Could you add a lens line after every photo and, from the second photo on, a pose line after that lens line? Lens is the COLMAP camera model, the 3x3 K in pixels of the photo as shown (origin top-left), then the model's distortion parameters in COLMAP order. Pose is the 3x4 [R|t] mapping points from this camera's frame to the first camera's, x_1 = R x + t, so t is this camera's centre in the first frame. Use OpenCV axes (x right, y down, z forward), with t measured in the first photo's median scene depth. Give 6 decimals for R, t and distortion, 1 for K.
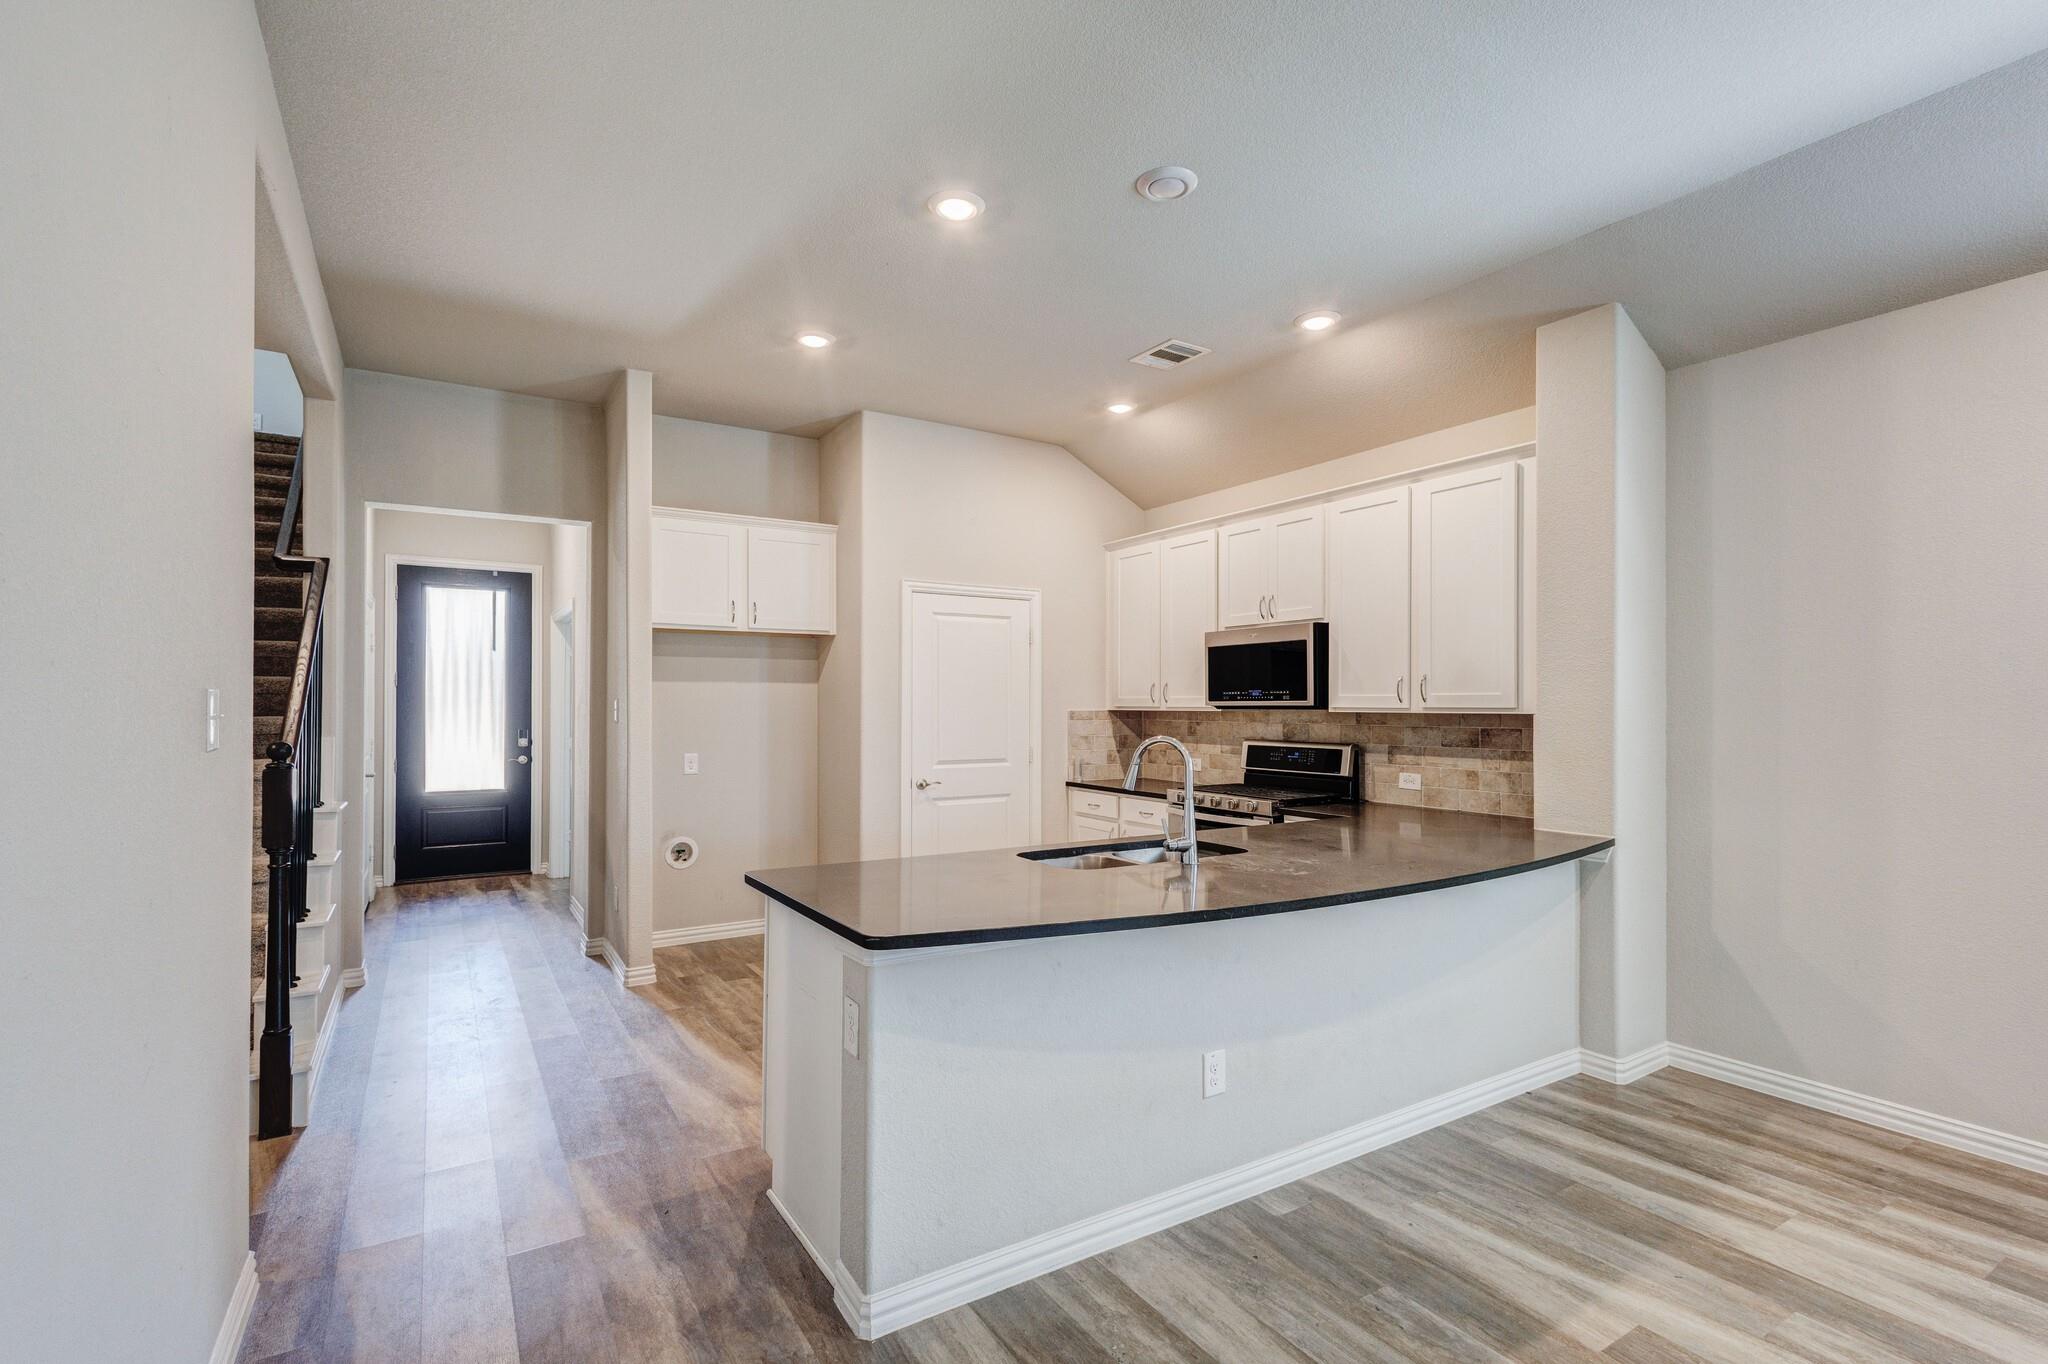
lens RADIAL K [[961.8, 0, 1017.7], [0, 961.8, 700.5], [0, 0, 1]] dist [0.006750, -0.001516]
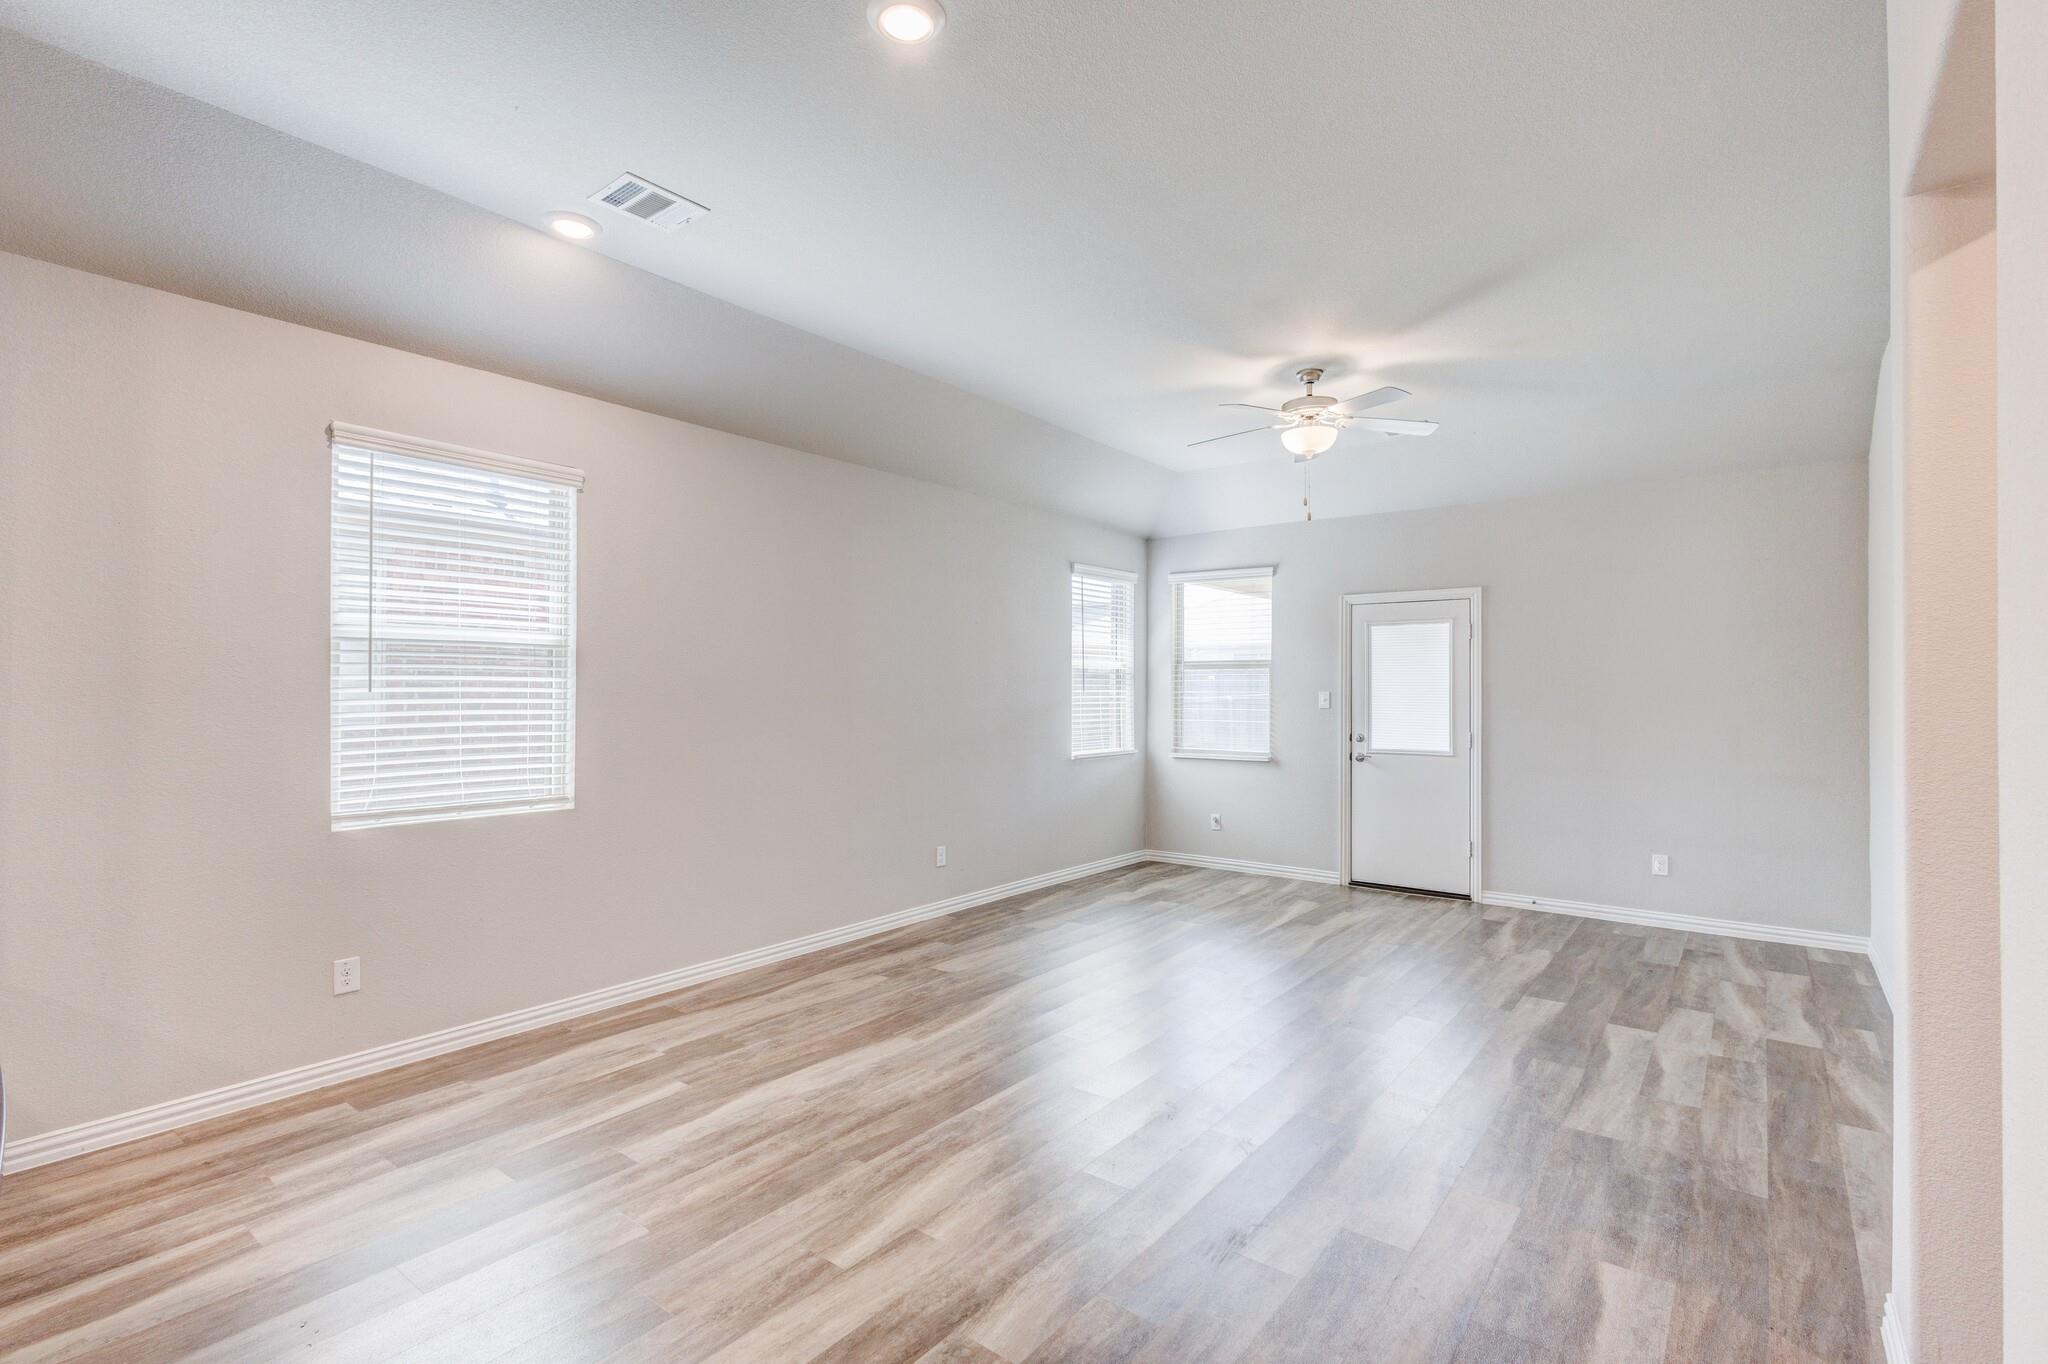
lens RADIAL K [[961.8, 0, 1054.9], [0, 961.8, 681.3], [0, 0, 1]] dist [0.006750, -0.001516]
pose [[-0.381011, 0.007177, 0.924543, -0.227050], [-0.004075, 0.999947, -0.009442, -0.002524], [-0.924562, -0.007365, -0.380961, 0.362514]]
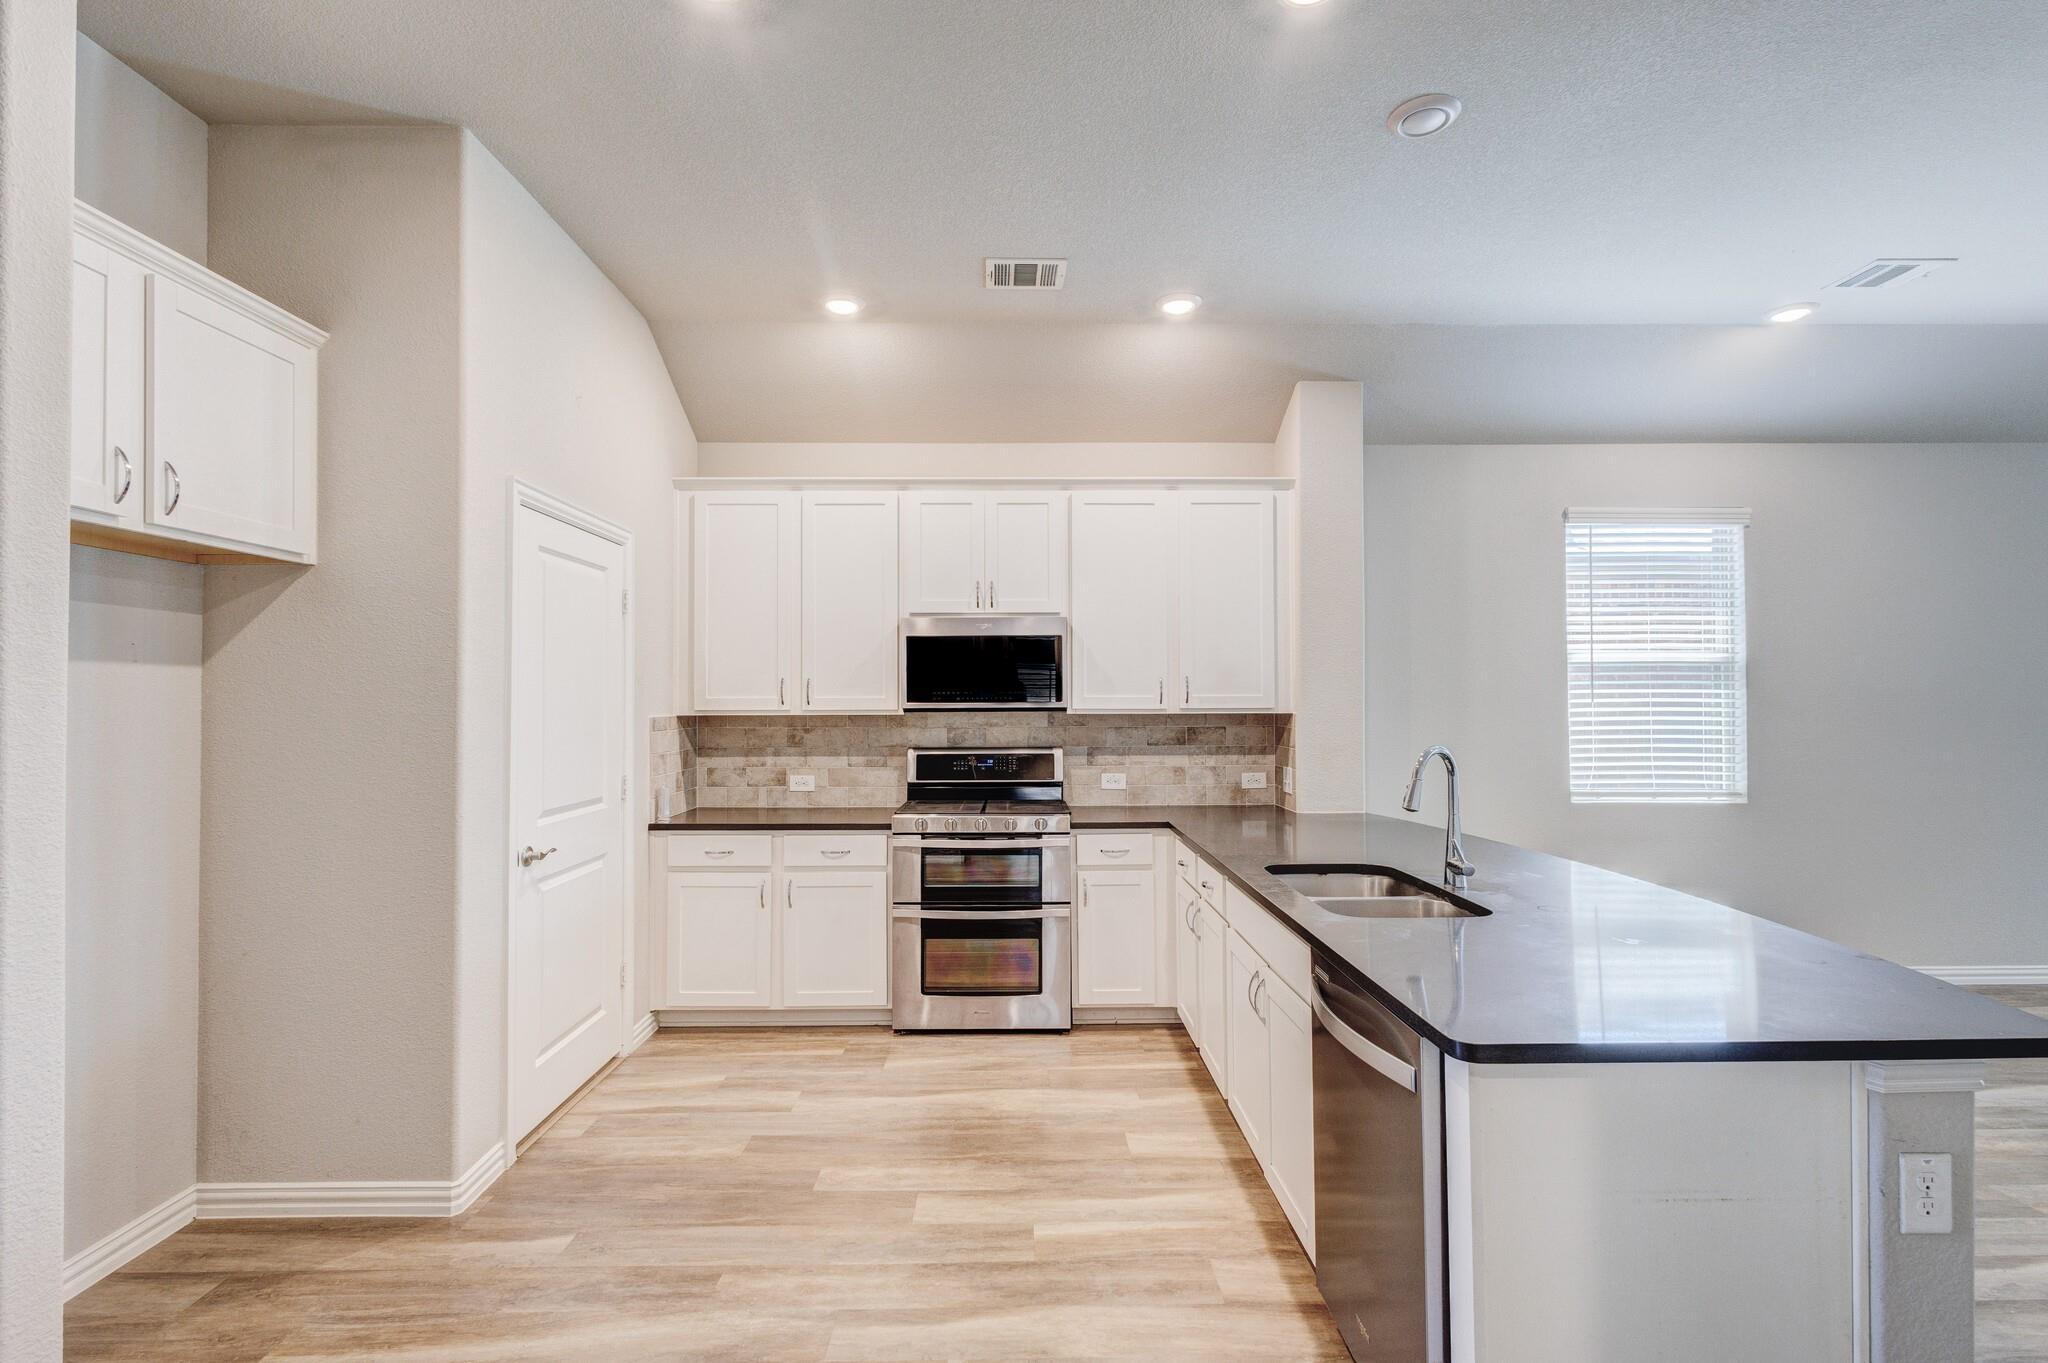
lens RADIAL K [[961.8, 0, 1014.6], [0, 961.8, 687.8], [0, 0, 1]] dist [0.006750, -0.001516]
pose [[0.508148, 0.007916, 0.861233, -0.531270], [0.000307, 0.999956, -0.009372, -0.005052], [-0.861270, 0.005027, 0.508123, 0.593193]]
